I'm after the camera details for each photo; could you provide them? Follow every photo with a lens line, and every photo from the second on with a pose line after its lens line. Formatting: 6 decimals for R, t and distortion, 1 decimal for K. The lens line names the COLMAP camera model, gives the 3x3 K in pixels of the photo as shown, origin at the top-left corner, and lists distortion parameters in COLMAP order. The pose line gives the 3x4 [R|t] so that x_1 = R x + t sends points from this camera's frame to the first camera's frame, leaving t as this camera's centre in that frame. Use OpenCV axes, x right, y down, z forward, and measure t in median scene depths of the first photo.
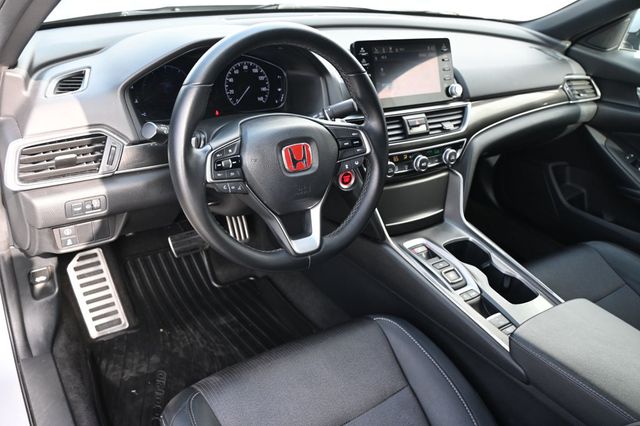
lens RADIAL K [[530.7, 0, 304.4], [0, 530.7, 222.9], [0, 0, 1]] dist [-0.034776, -0.008609]
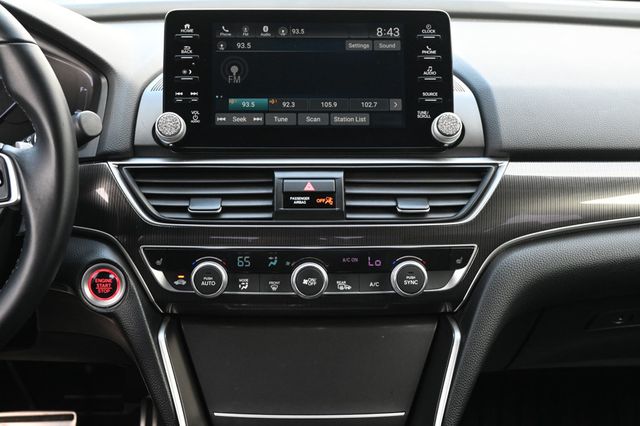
lens RADIAL K [[1170.8, 0, 318.5], [0, 1170.8, 213.0], [0, 0, 1]] dist [0.032544, 0.000000]
pose [[0.844466, 0.046642, -0.533575, 0.782807], [-0.199139, 0.952128, -0.231939, 0.058224], [0.497214, 0.302120, 0.813328, 0.233438]]
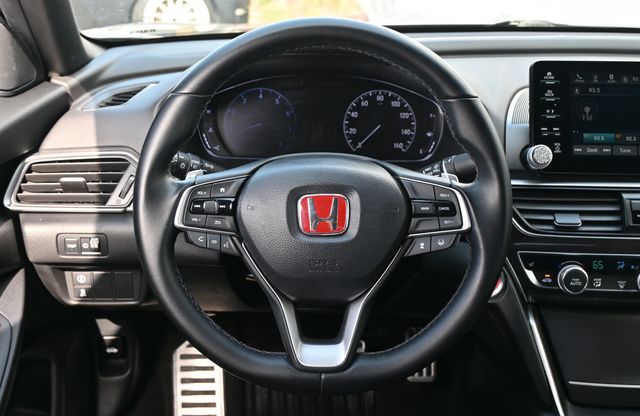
lens RADIAL K [[803.4, 0, 319.7], [0, 803.4, 210.3], [0, 0, 1]] dist [-0.010951, 0.000000]
pose [[0.831070, 0.106422, -0.545890, 0.404005], [-0.218862, 0.964909, -0.145089, 0.011508], [0.511294, 0.240054, 0.825199, 0.143356]]
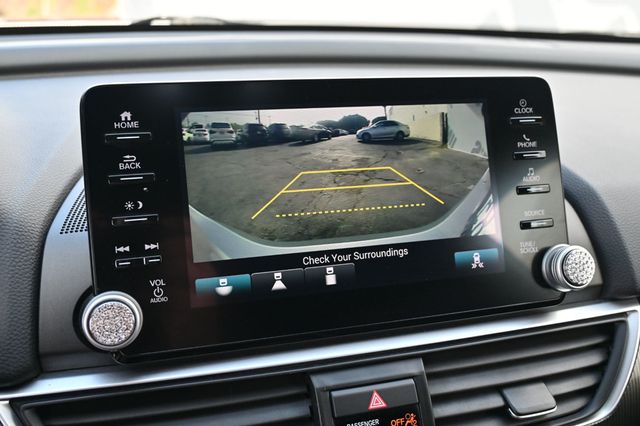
lens RADIAL K [[596.3, 0, 323.9], [0, 596.3, 216.1], [0, 0, 1]] dist [0.016343, 0.000000]
pose [[0.952274, 0.051252, -0.300912, 0.286617], [-0.097375, 0.985304, -0.140338, -0.247353], [0.289297, 0.162941, 0.943269, 0.752376]]
